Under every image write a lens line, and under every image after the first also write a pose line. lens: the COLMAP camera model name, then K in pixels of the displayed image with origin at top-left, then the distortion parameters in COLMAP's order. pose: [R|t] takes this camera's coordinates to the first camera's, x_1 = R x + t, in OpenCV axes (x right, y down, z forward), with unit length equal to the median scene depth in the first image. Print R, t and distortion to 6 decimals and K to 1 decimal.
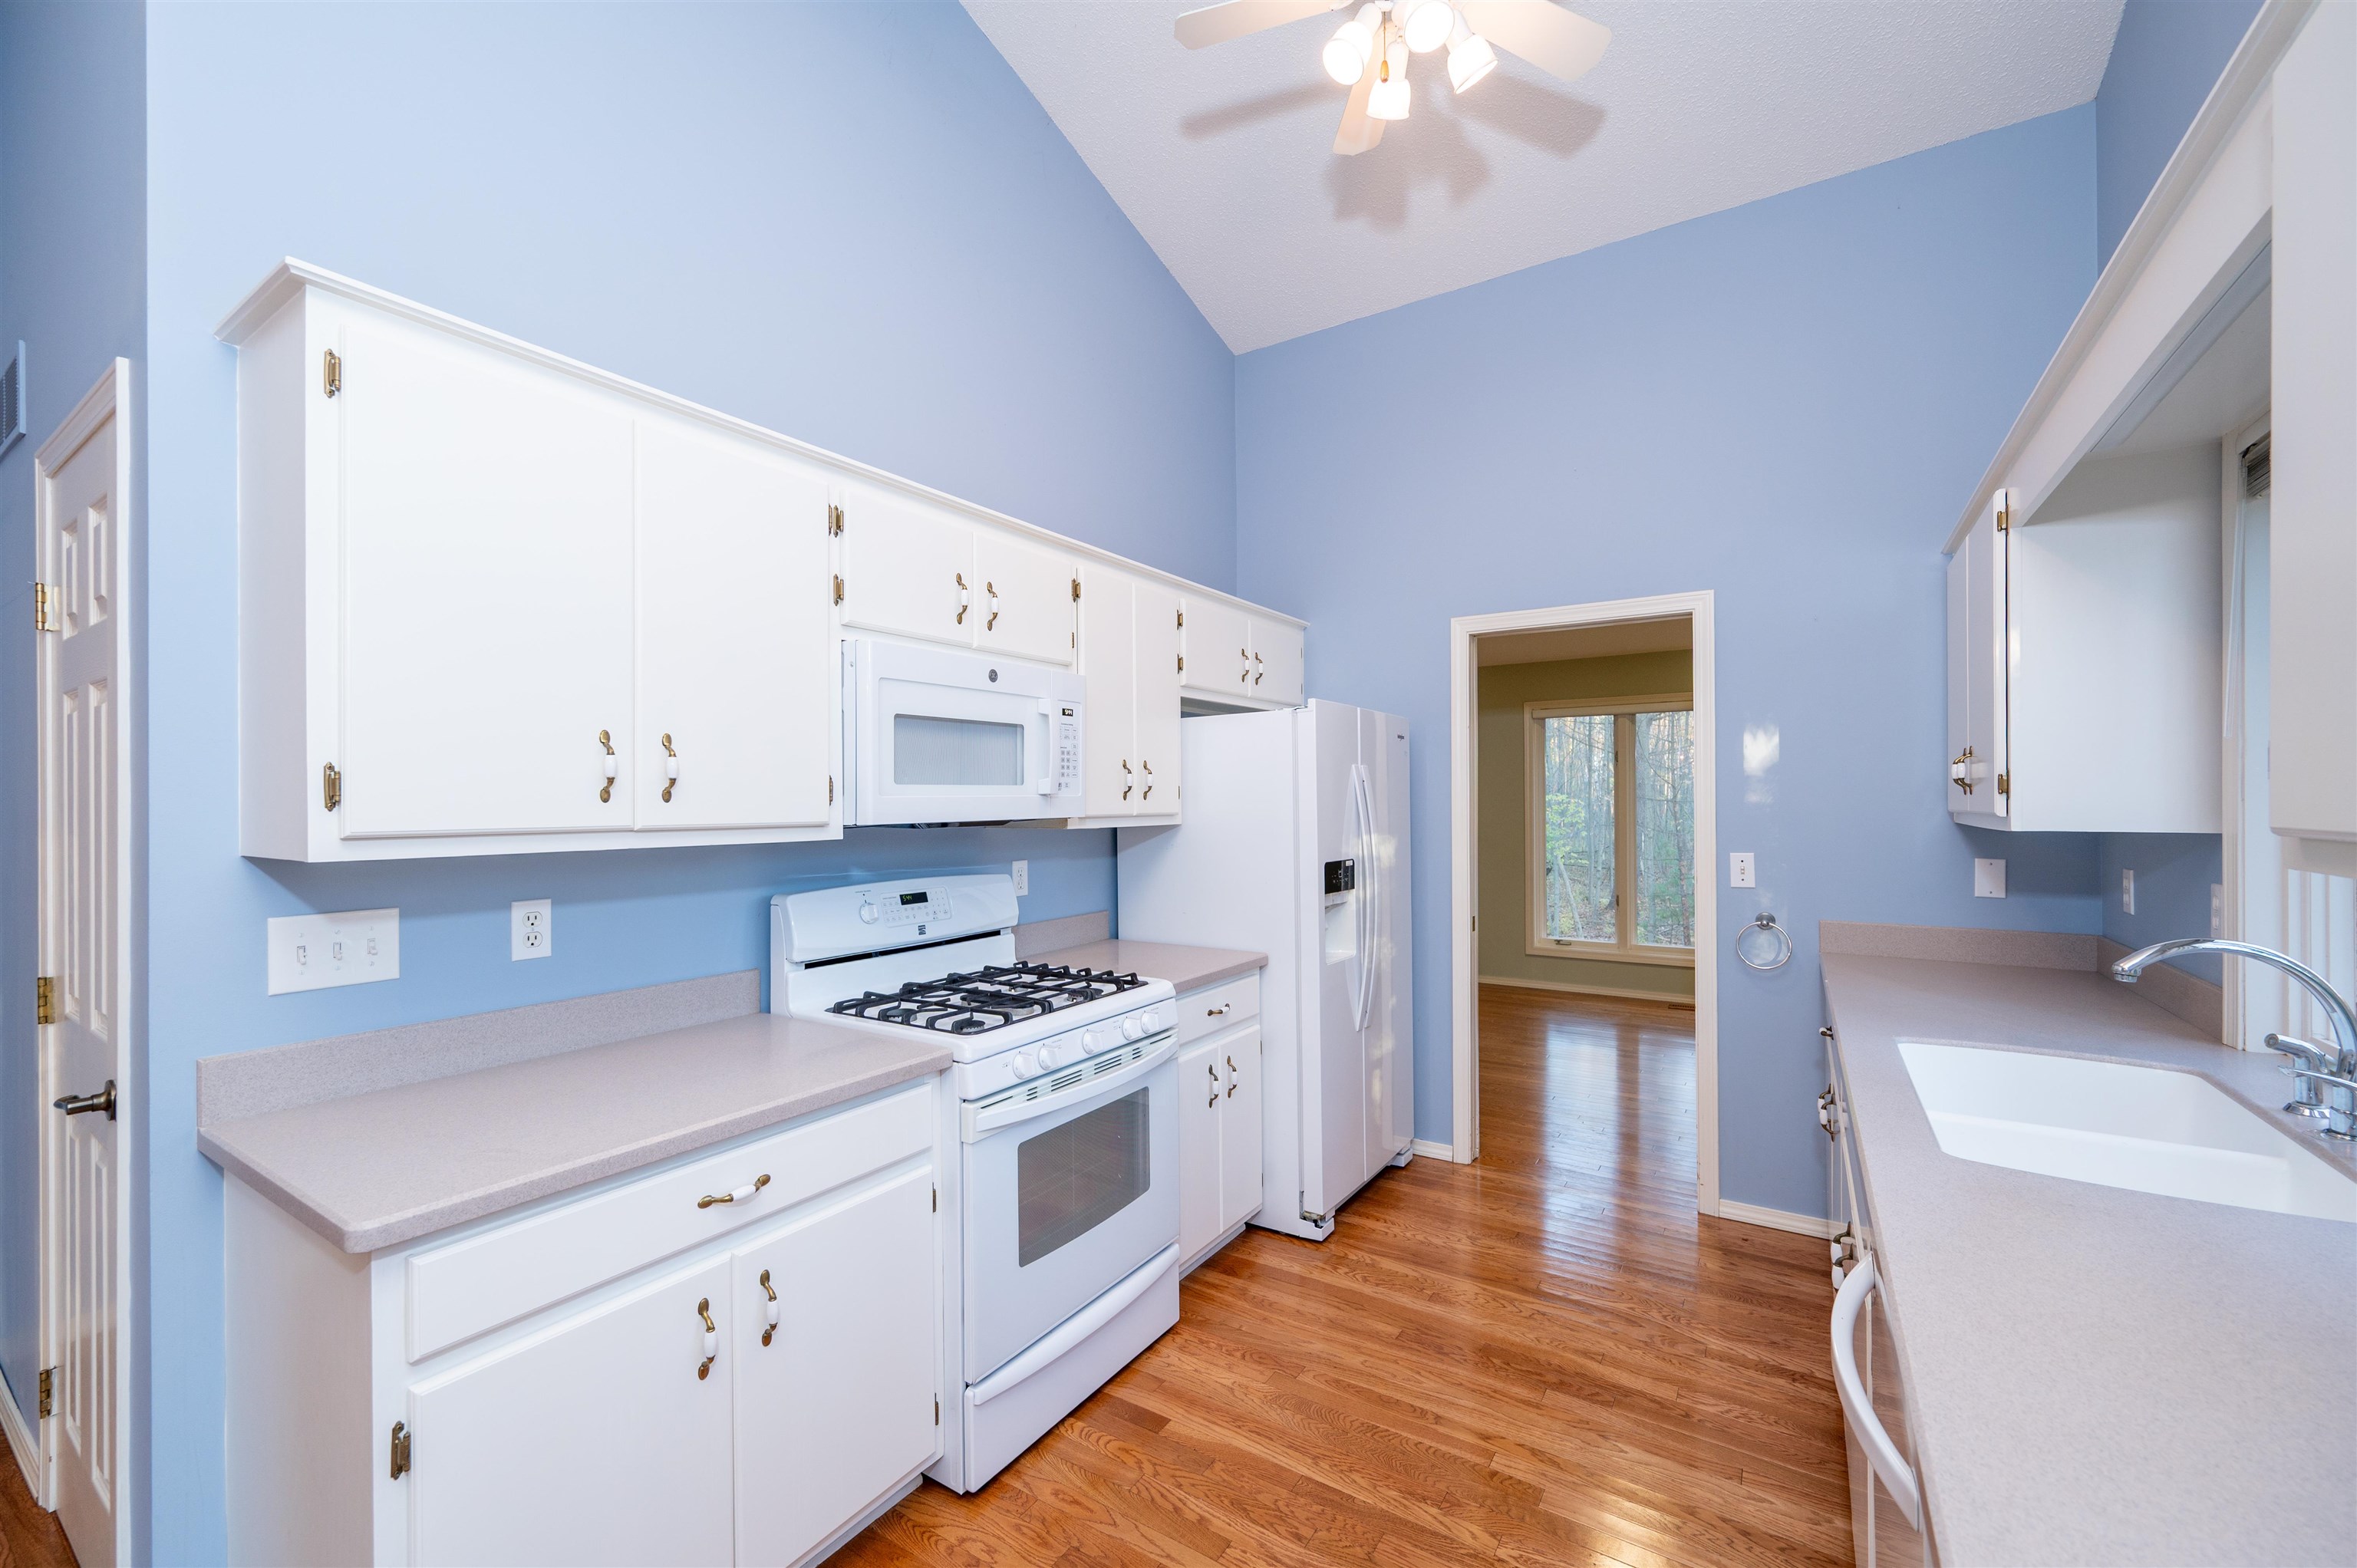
lens RADIAL K [[941.9, 0, 1180.0], [0, 941.9, 799.9], [0, 0, 1]] dist [0.001787, 0.000357]
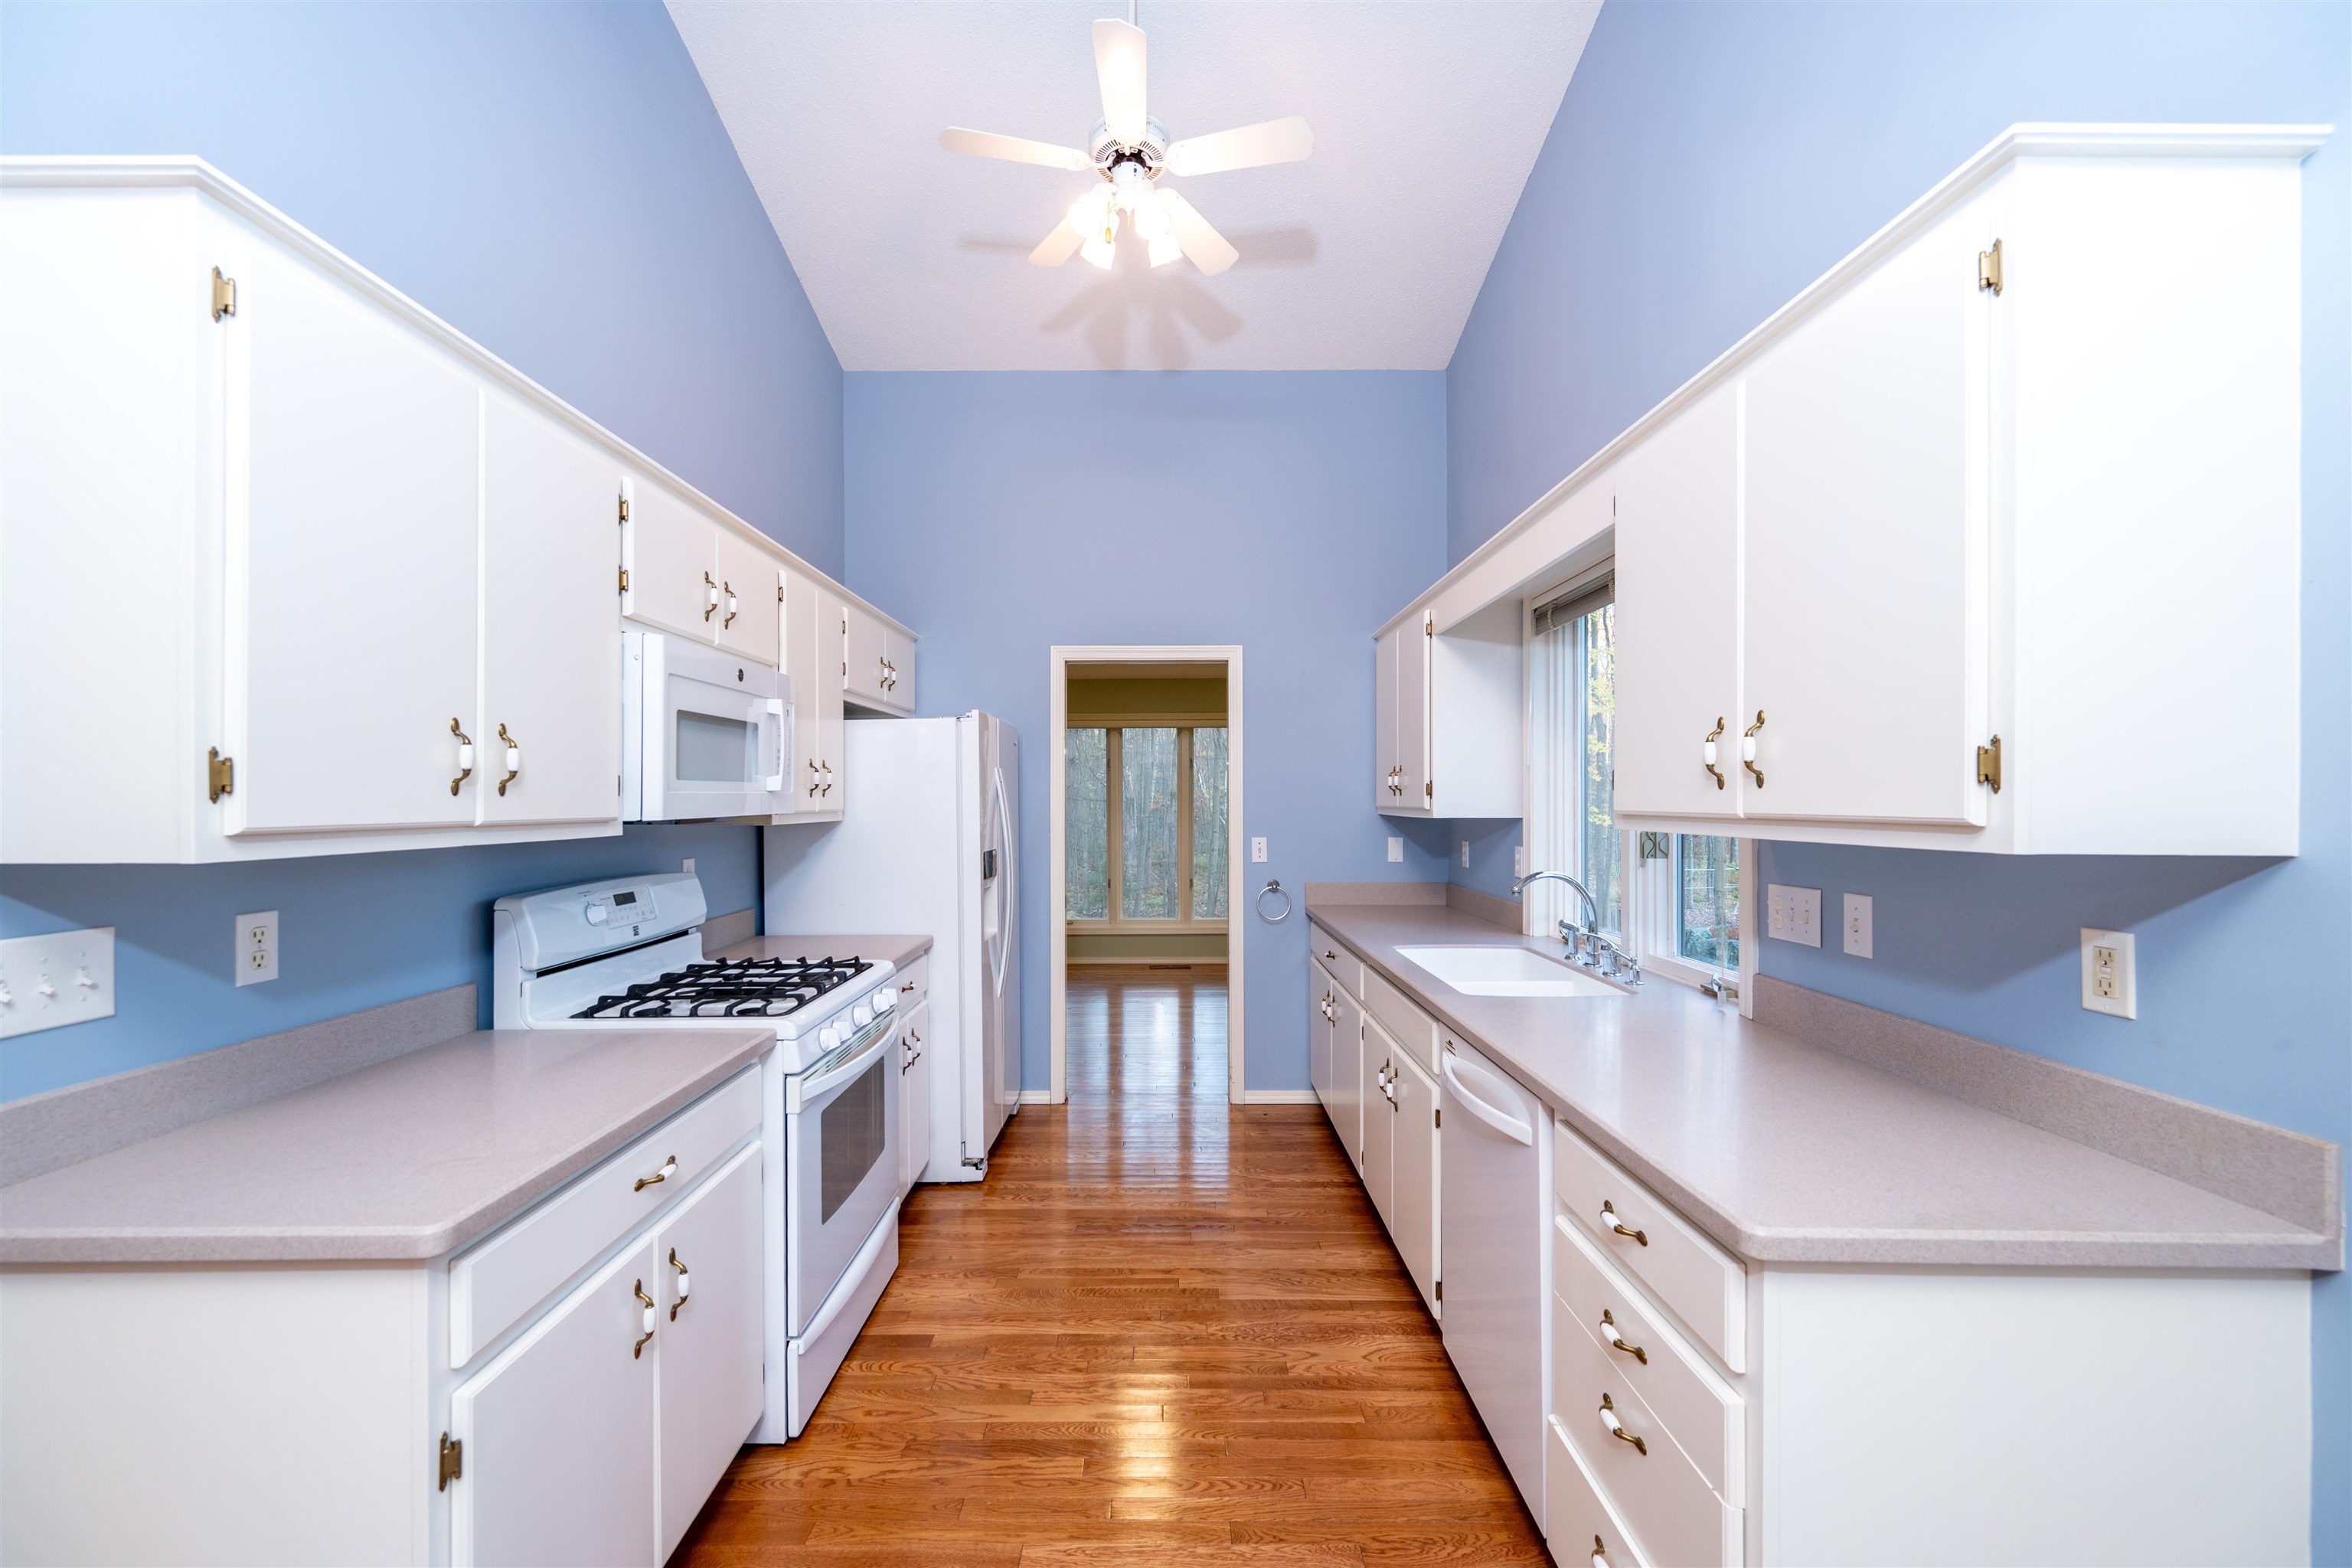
lens RADIAL K [[937.2, 0, 1162.6], [0, 937.2, 796.6], [0, 0, 1]] dist [-0.000765, 0.000030]
pose [[0.838945, 0.004499, 0.544197, -0.365945], [-0.002248, 0.999986, -0.004803, 0.004272], [-0.544211, 0.002806, 0.838944, -0.105241]]
